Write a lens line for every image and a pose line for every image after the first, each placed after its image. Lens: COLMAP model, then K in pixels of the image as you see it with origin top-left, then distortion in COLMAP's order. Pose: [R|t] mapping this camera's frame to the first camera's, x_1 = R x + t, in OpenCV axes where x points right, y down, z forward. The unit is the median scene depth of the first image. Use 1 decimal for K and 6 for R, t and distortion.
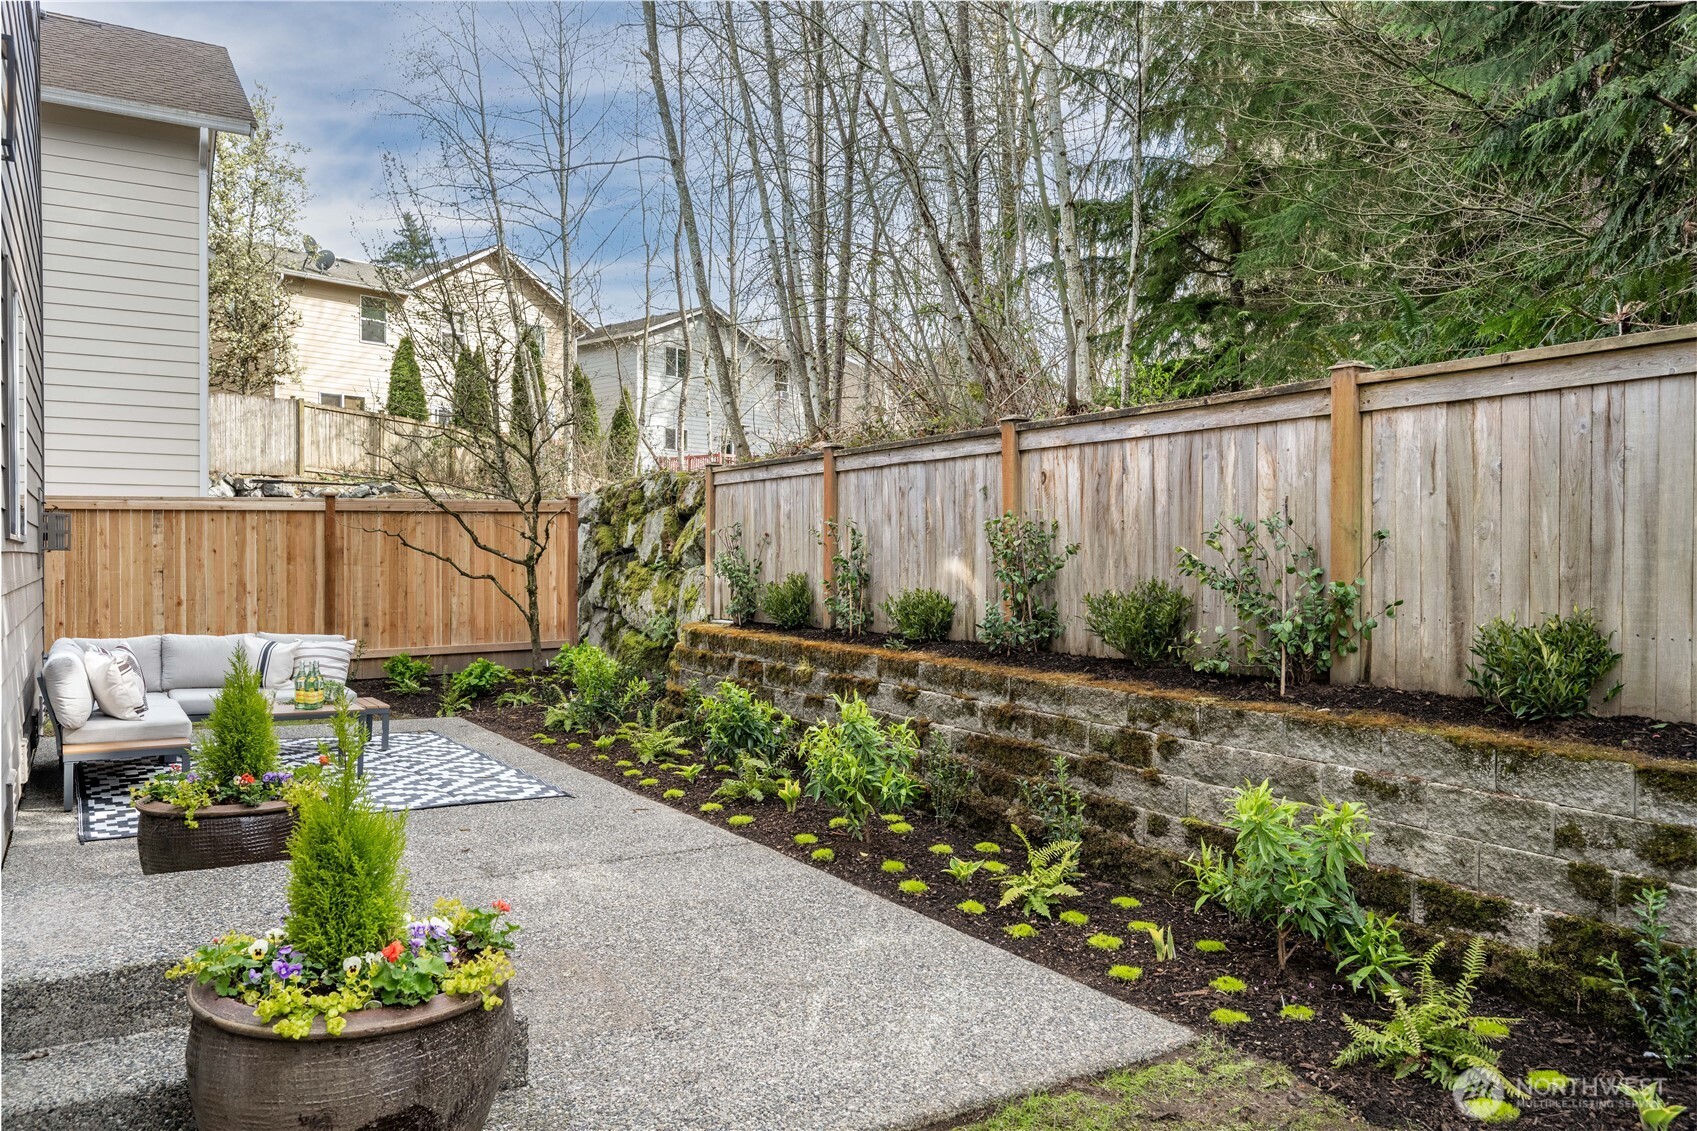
lens RADIAL K [[1212.0, 0, 848.1], [0, 1212.0, 558.2], [0, 0, 1]] dist [-0.006151, -0.001168]
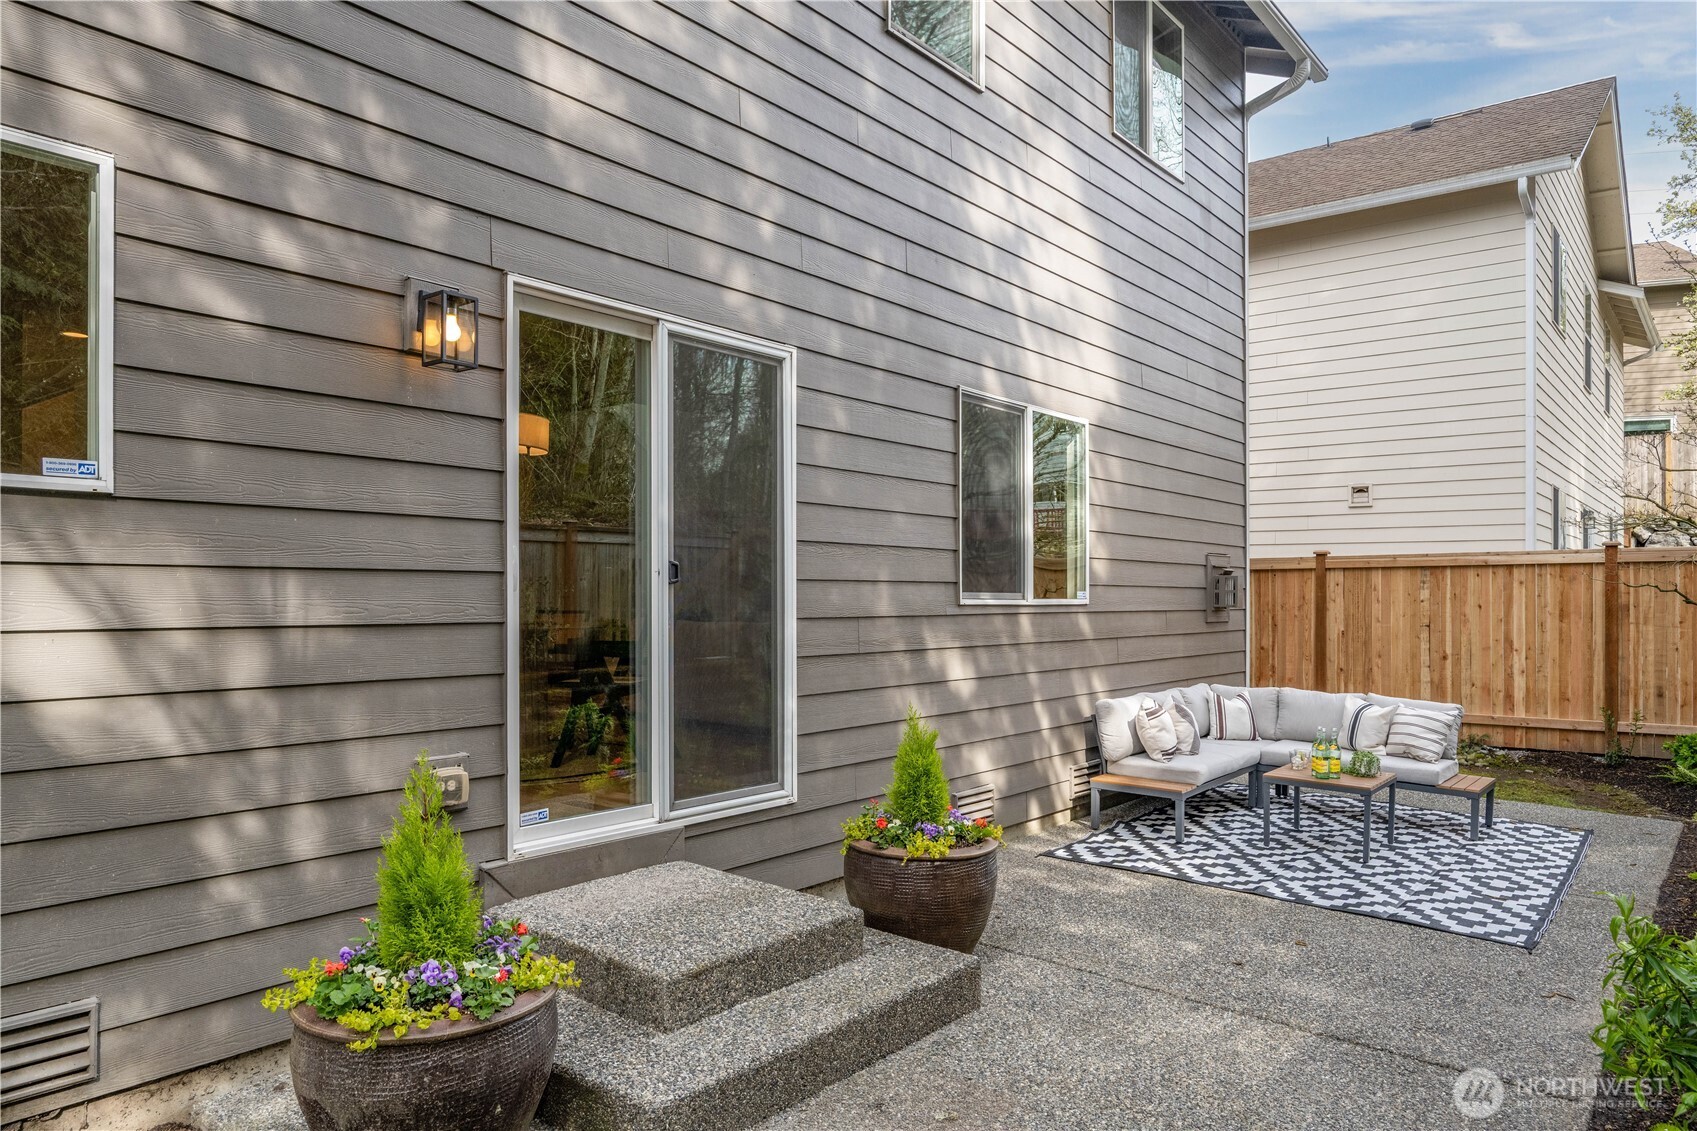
lens RADIAL K [[1102.6, 0, 849.0], [0, 1102.6, 579.0], [0, 0, 1]] dist [0.000385, -0.000033]
pose [[0.321775, -0.007820, -0.946784, 0.167094], [-0.011095, 0.999866, -0.012029, -0.011943], [0.946751, 0.014376, 0.321645, 0.223263]]
